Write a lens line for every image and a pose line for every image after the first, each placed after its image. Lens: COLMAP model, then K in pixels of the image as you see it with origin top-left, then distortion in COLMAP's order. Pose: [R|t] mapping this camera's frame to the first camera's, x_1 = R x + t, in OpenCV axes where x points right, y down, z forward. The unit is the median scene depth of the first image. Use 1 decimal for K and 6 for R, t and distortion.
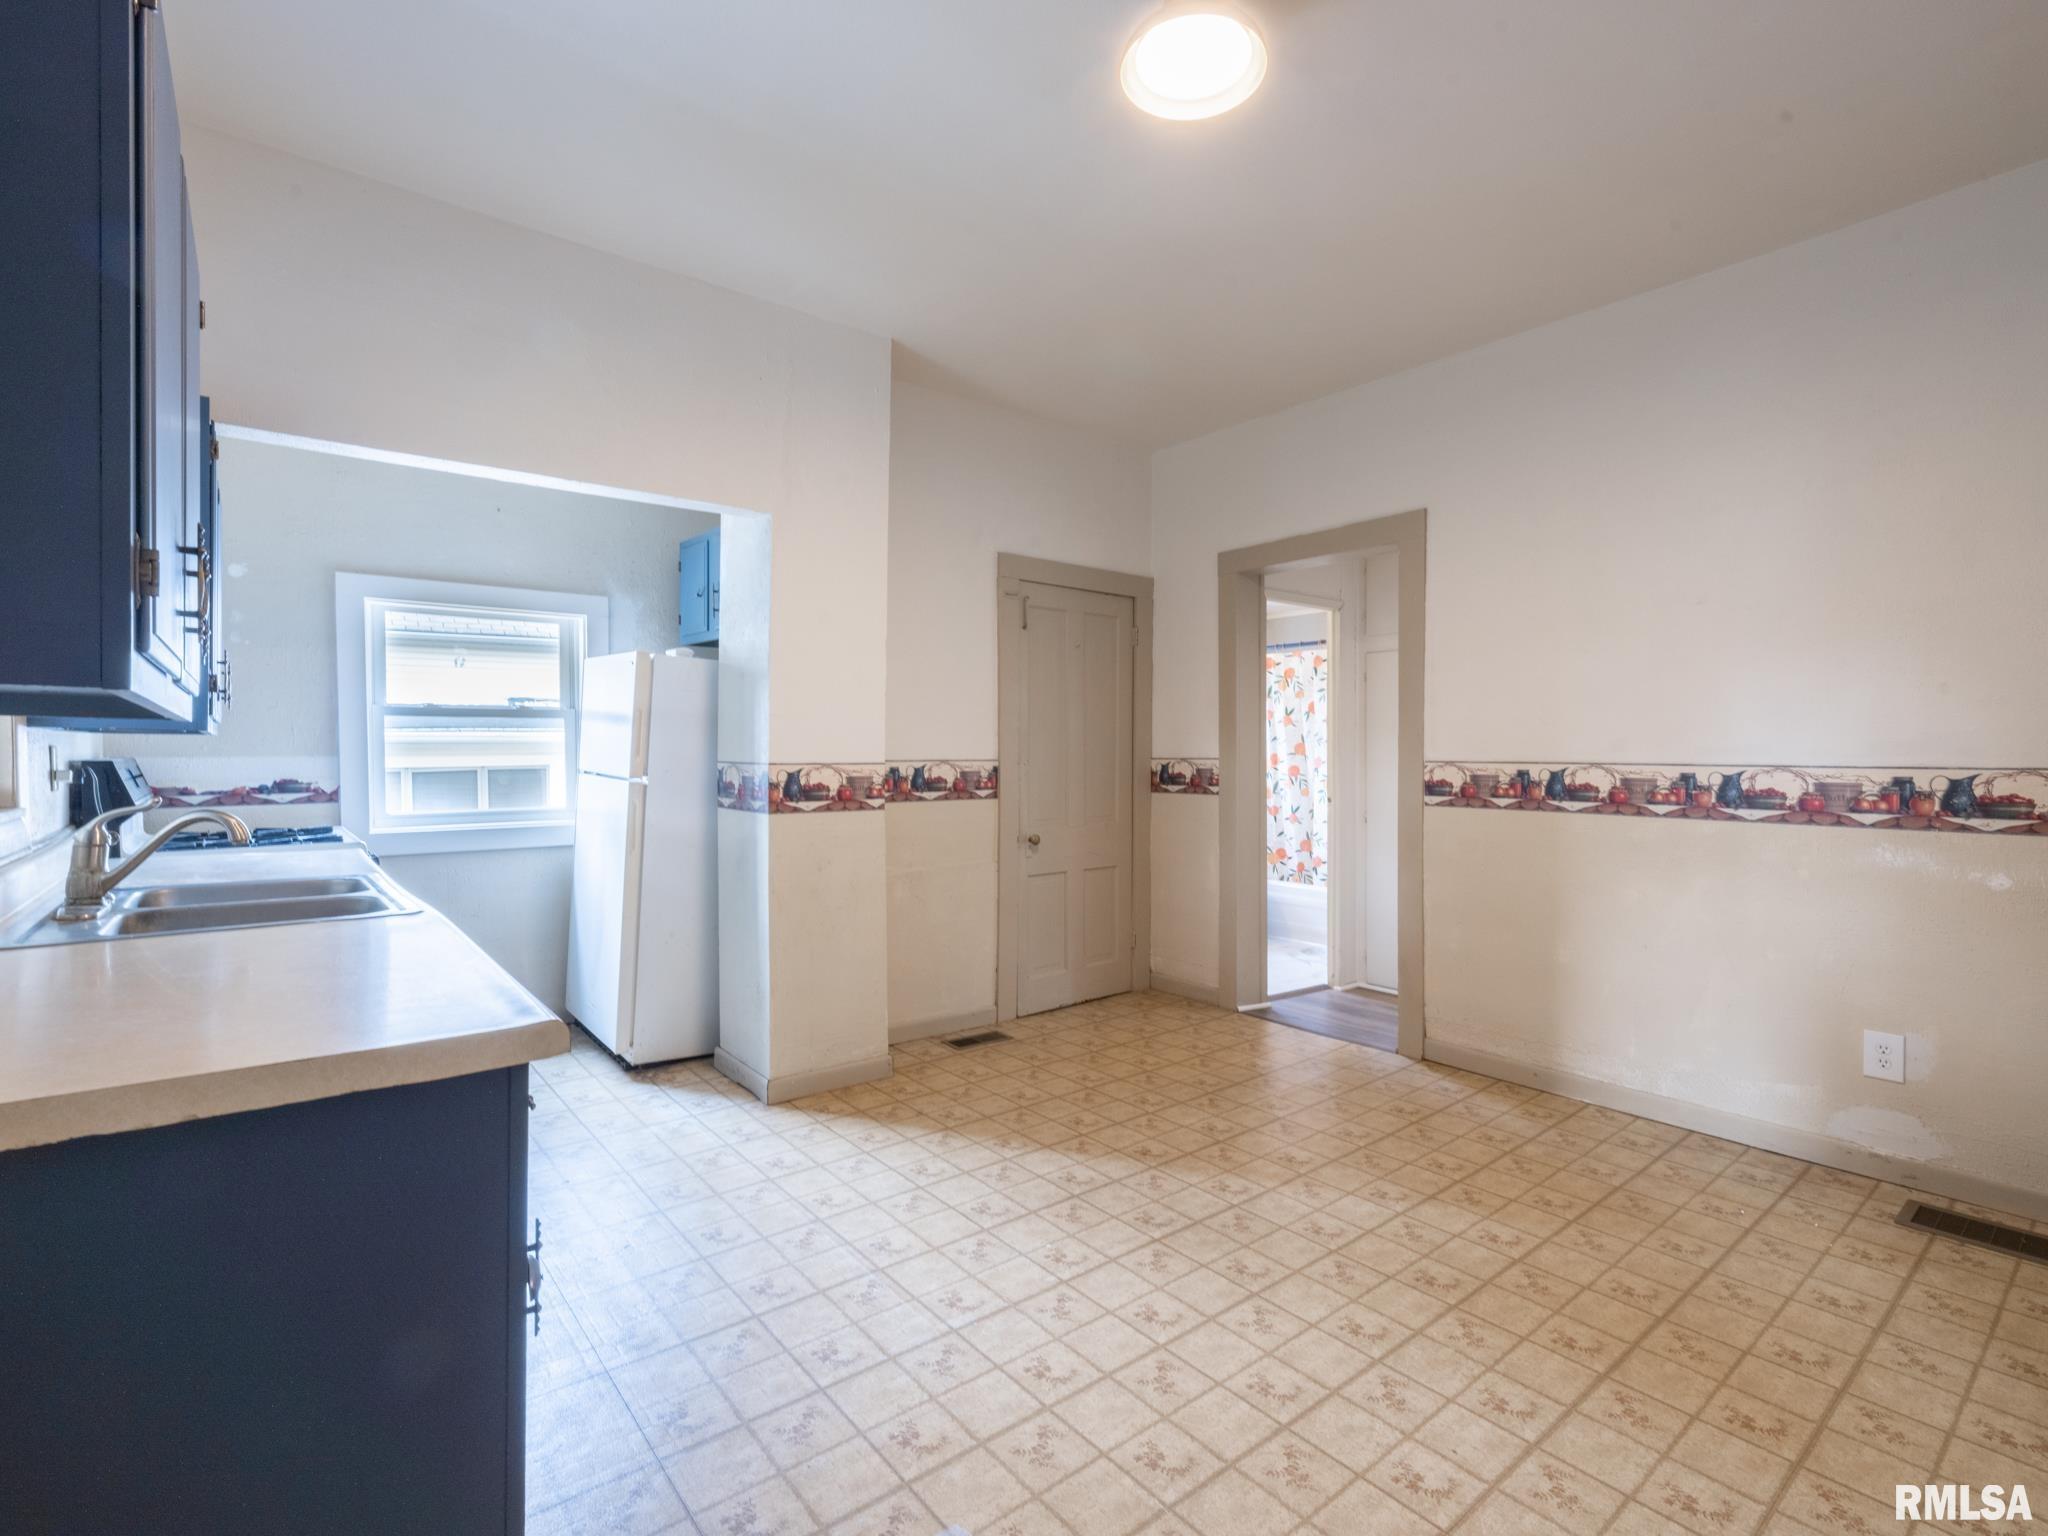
lens RADIAL K [[967.7, 0, 1031.8], [0, 967.7, 768.9], [0, 0, 1]] dist [-0.004116, 0.000311]
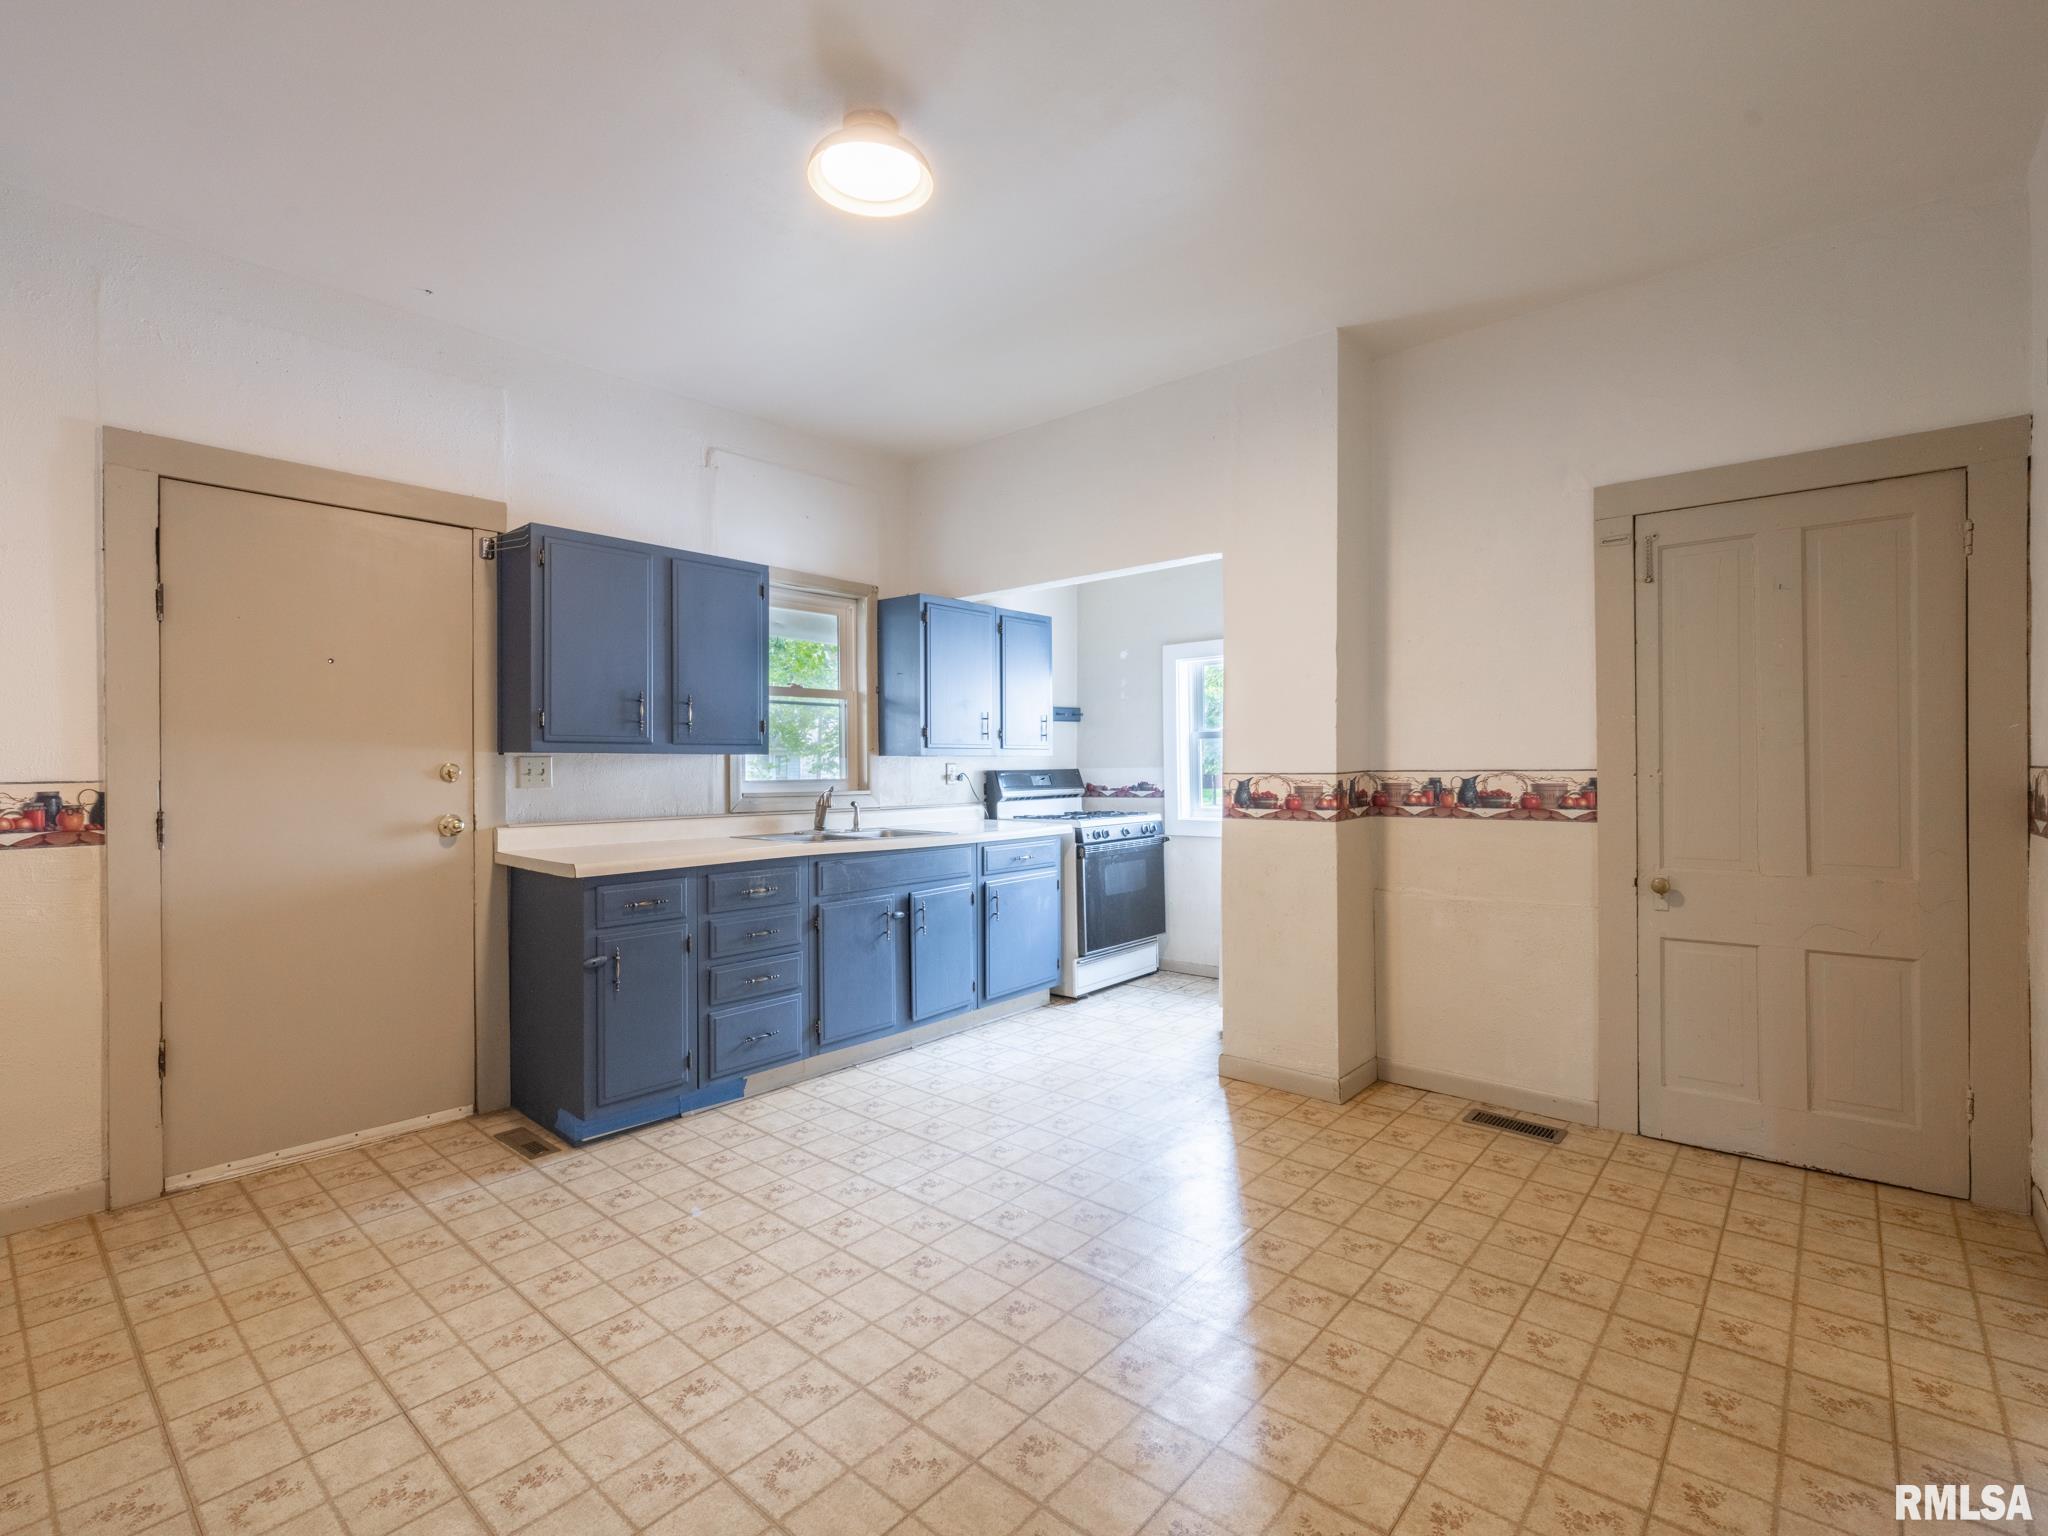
lens RADIAL K [[950.1, 0, 1025.1], [0, 950.1, 768.3], [0, 0, 1]] dist [-0.003763, 0.001335]
pose [[0.174814, -0.001061, -0.984601, 0.769210], [-0.007528, 0.999969, -0.002414, -0.006598], [0.984573, 0.007834, 0.174800, 0.571587]]
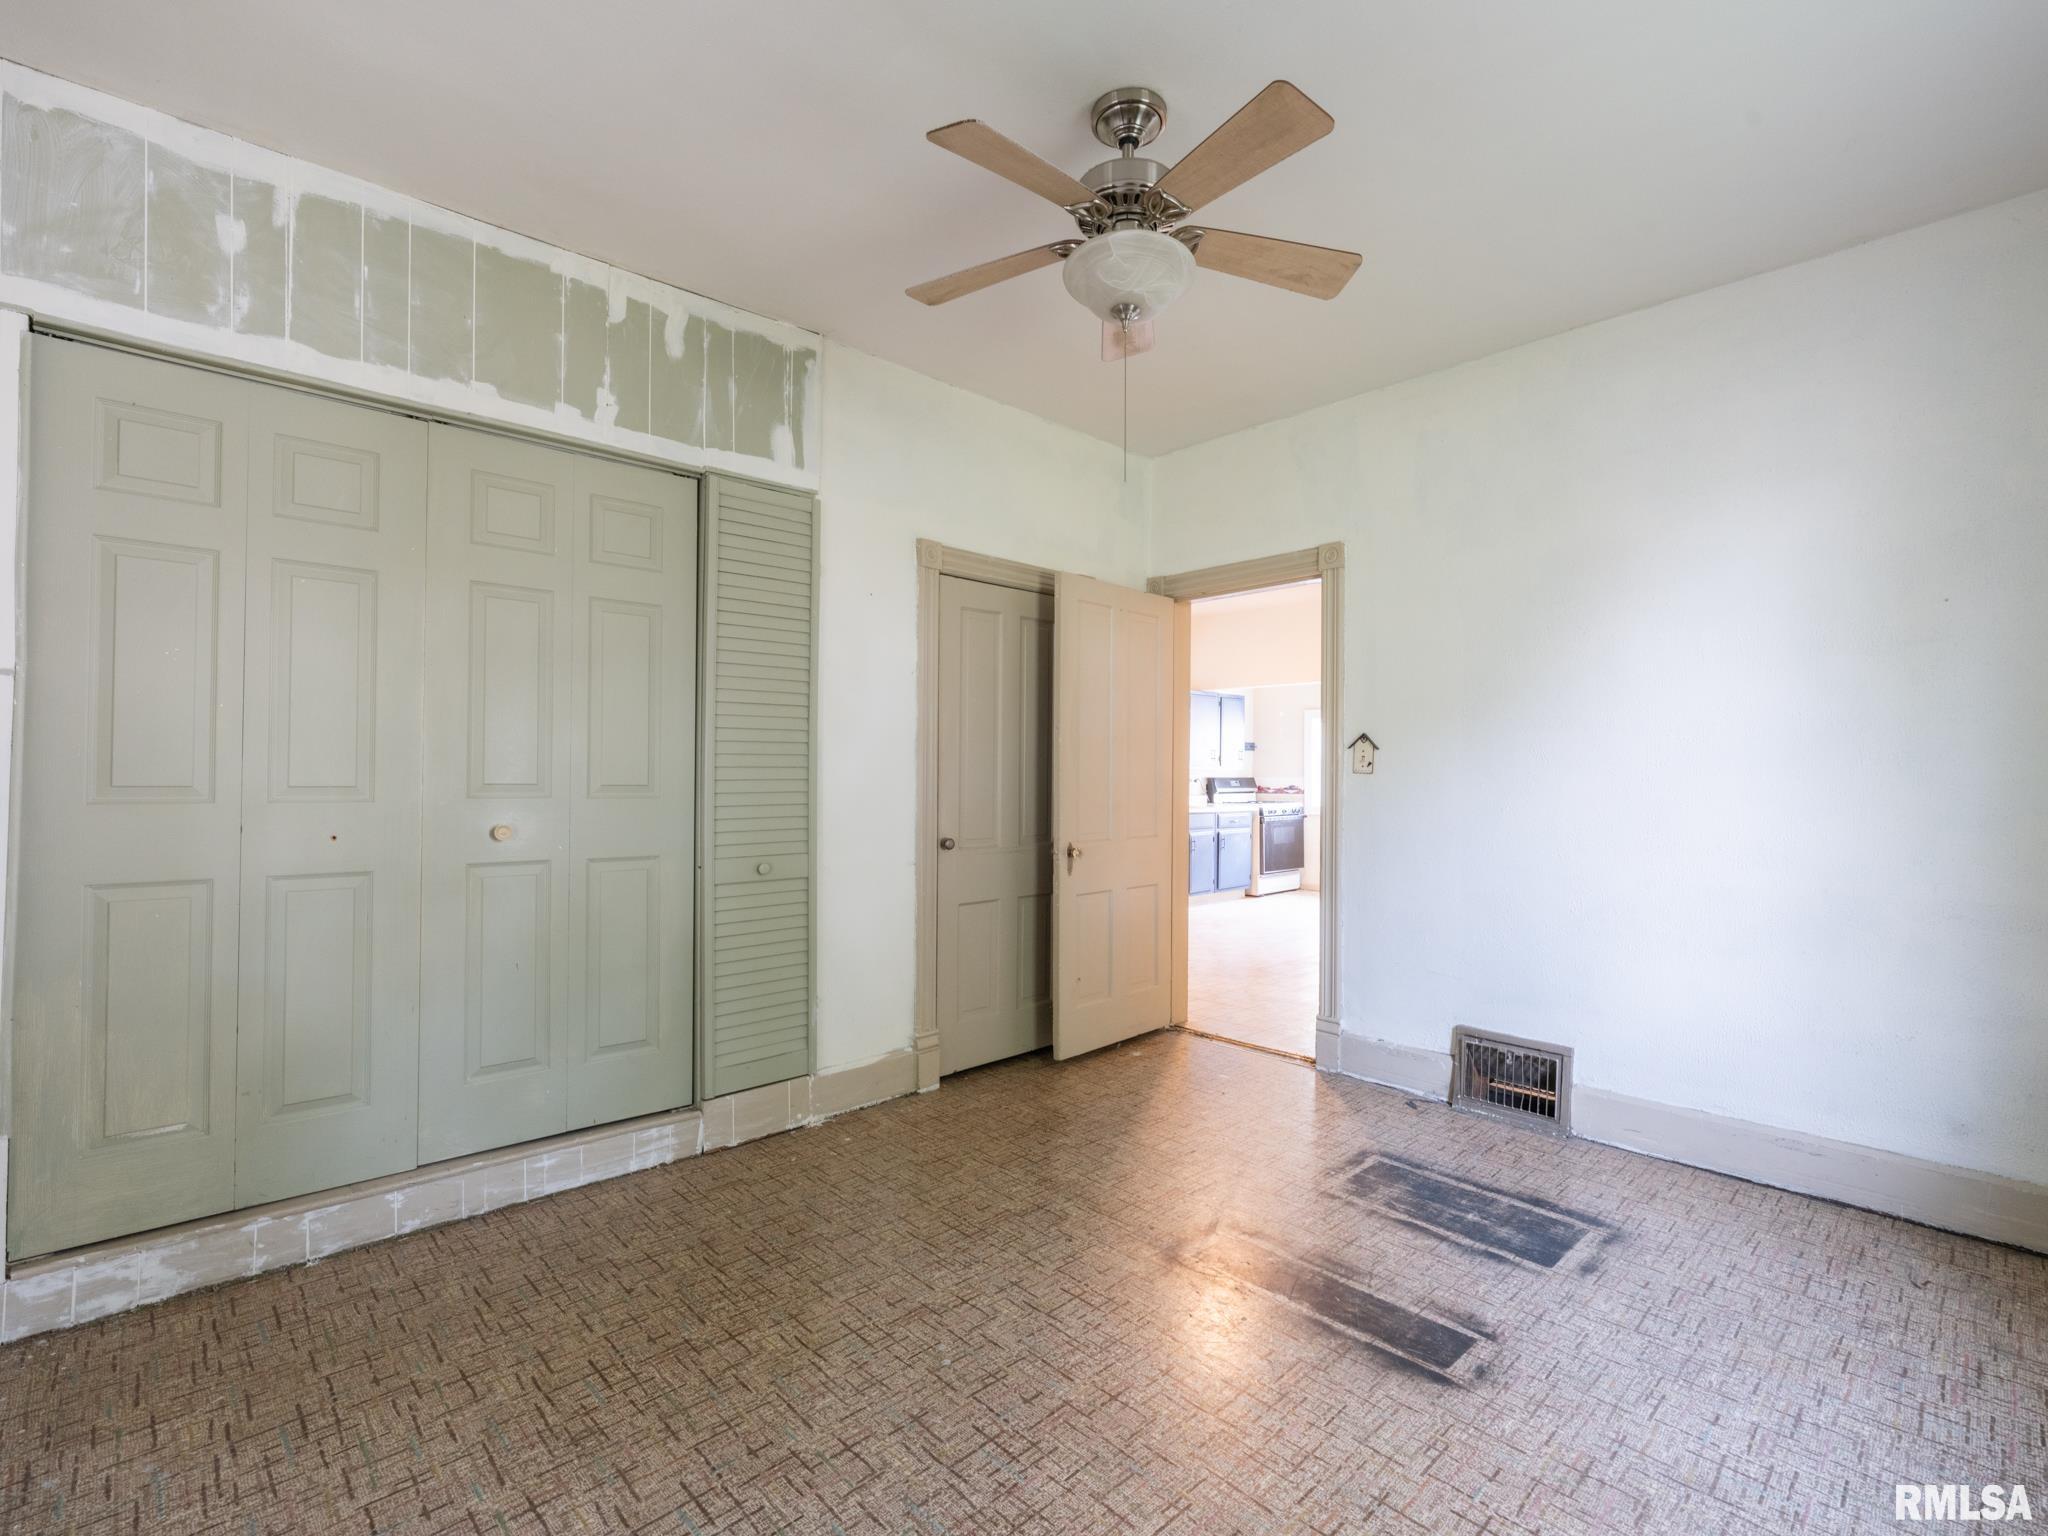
lens RADIAL K [[956.0, 0, 1027.7], [0, 956.0, 768.0], [0, 0, 1]] dist [-0.003450, 0.001122]
pose [[0.075805, -0.007289, -0.997096, 2.091396], [-0.023840, 0.999674, -0.009120, 0.005389], [0.996838, 0.024462, 0.075607, 0.013519]]
